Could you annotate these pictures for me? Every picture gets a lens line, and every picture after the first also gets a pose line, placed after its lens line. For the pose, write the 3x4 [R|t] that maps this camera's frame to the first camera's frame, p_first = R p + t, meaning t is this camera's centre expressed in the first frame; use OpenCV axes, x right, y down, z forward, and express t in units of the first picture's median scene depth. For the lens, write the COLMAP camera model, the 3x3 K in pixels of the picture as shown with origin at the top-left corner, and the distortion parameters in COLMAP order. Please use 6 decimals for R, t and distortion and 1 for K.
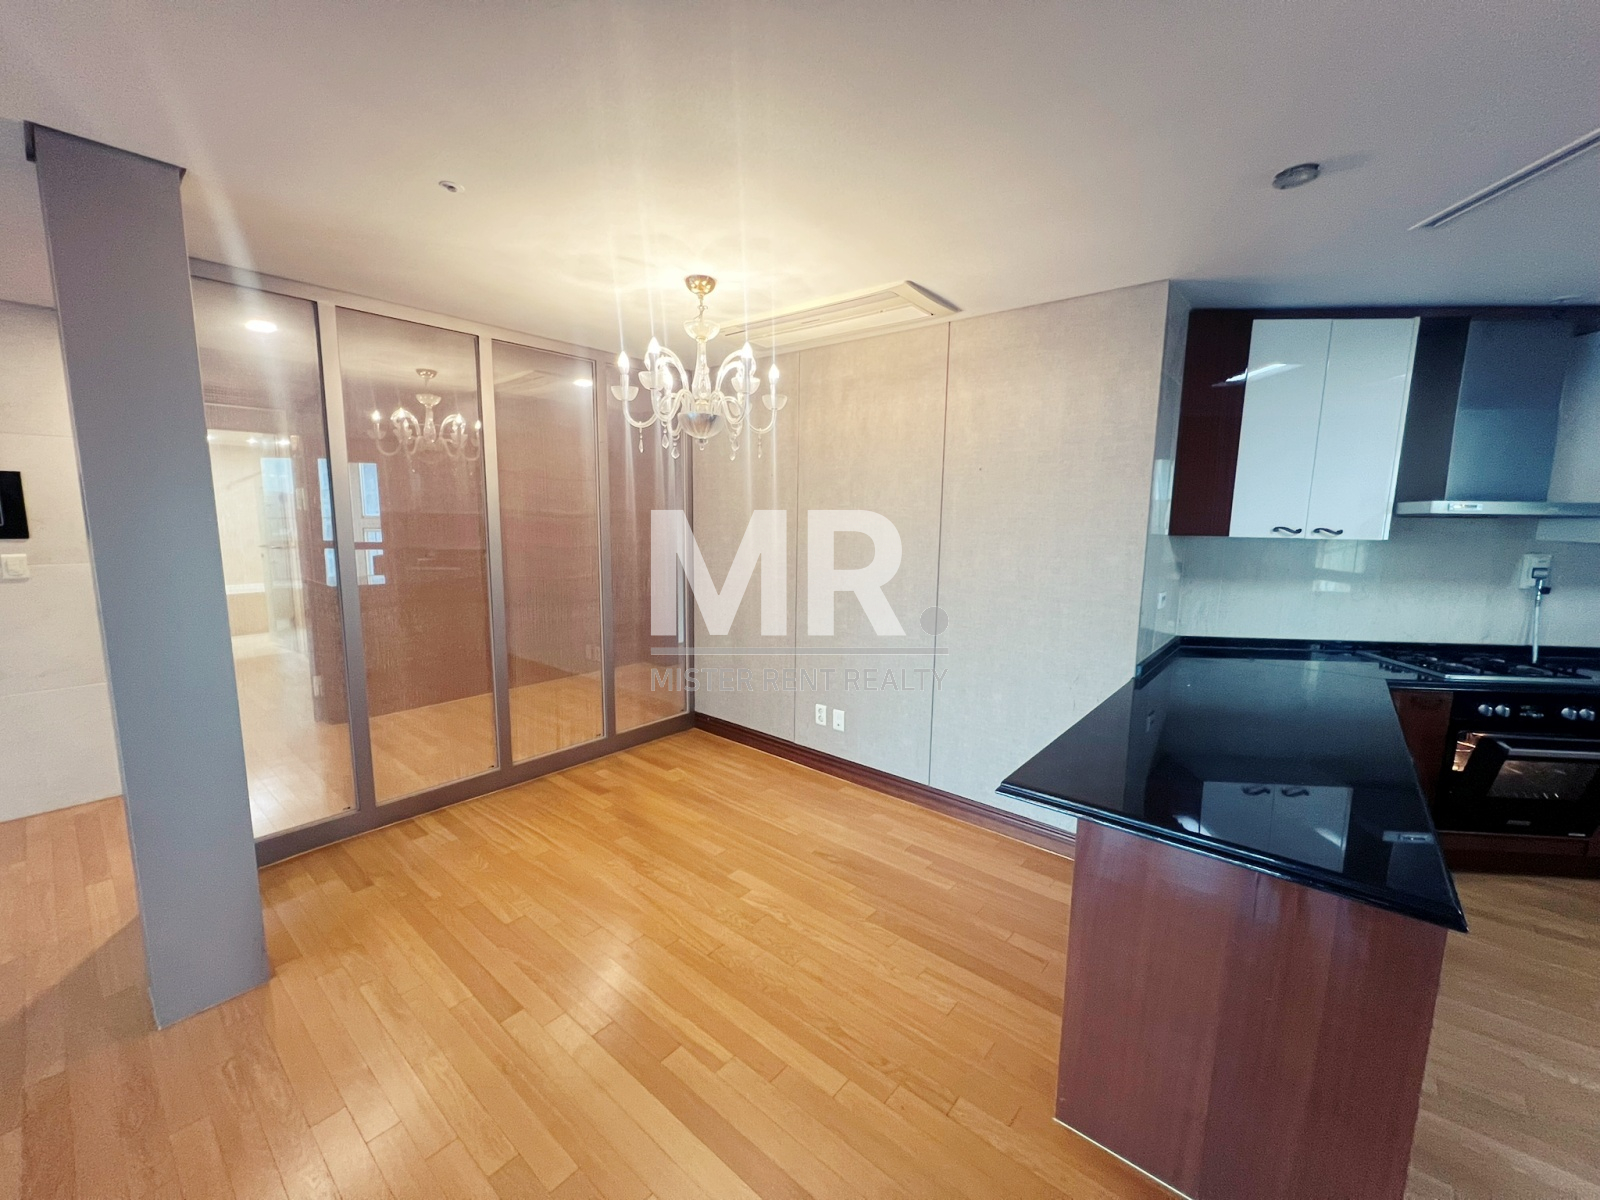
lens RADIAL K [[631.0, 0, 801.3], [0, 631.0, 599.1], [0, 0, 1]] dist [-0.002020, -0.000145]
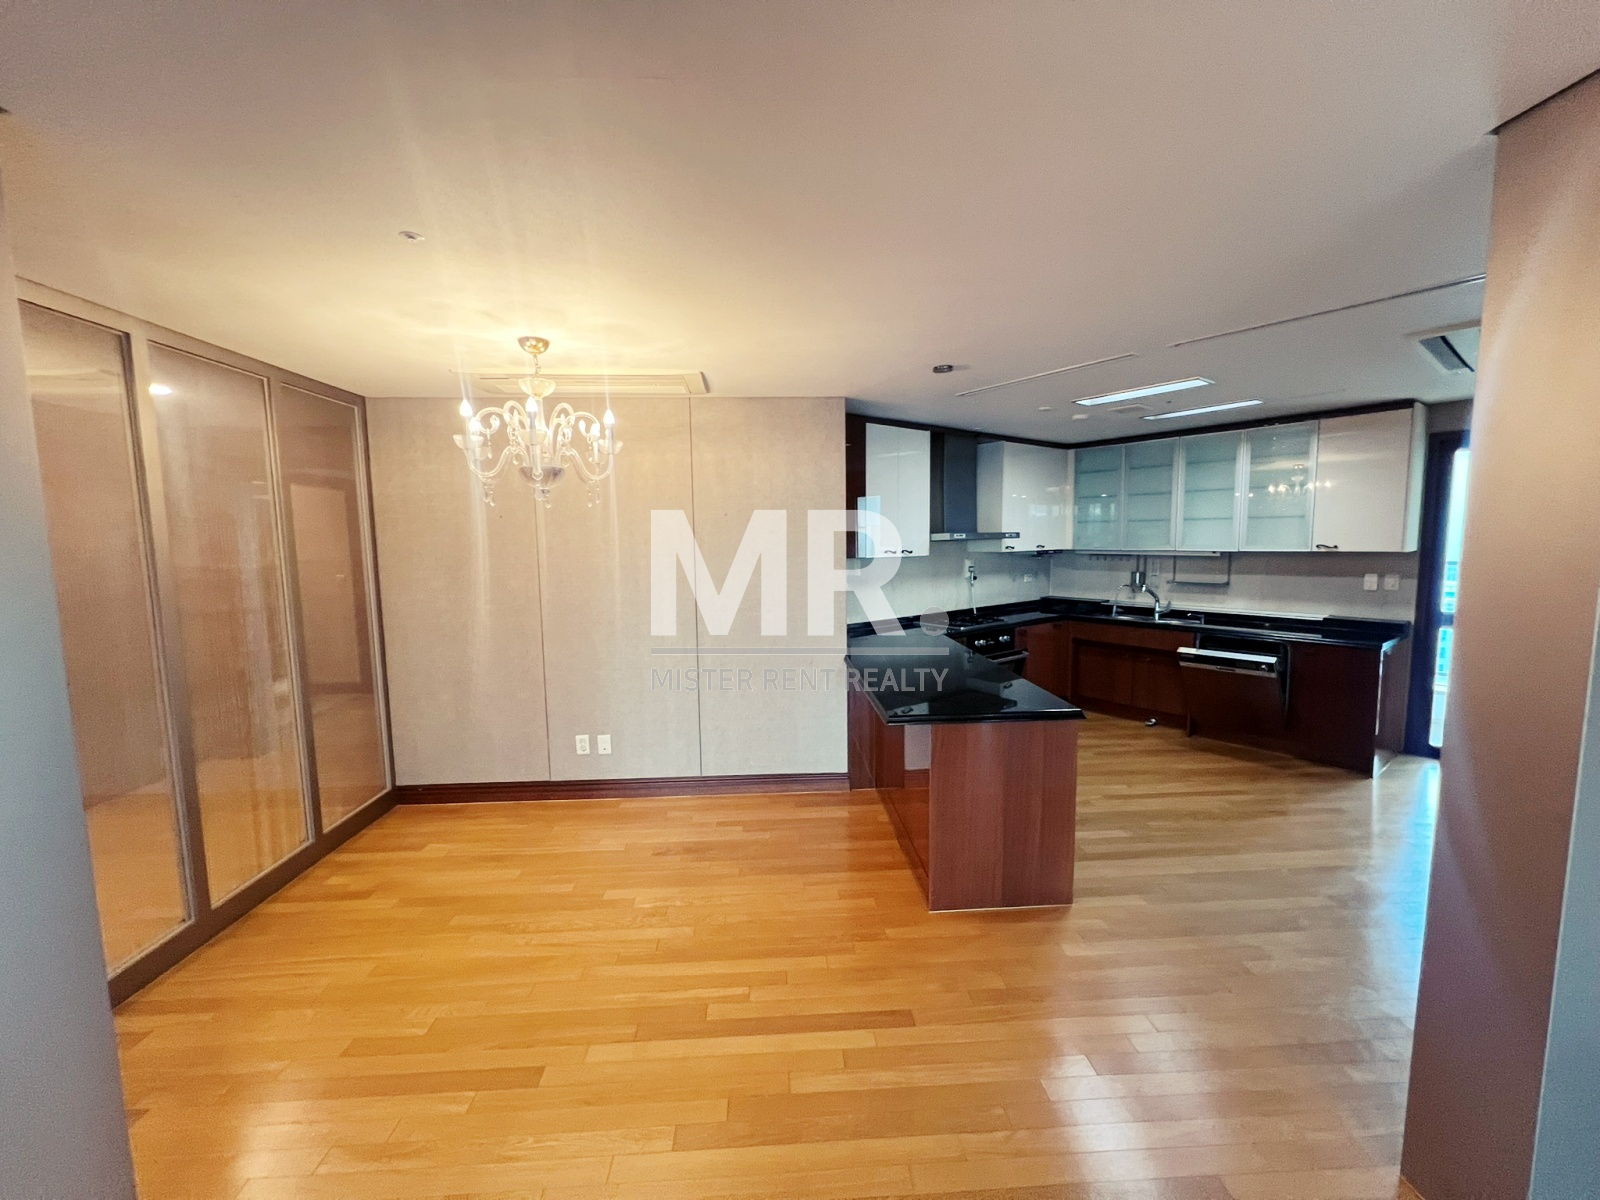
lens RADIAL K [[631.0, 0, 797.2], [0, 631.0, 599.4], [0, 0, 1]] dist [-0.002020, -0.000145]
pose [[0.735724, -0.091375, 0.671089, -0.479808], [0.116380, 0.993175, 0.007641, -0.027118], [-0.667207, 0.072479, 0.741337, -0.035093]]
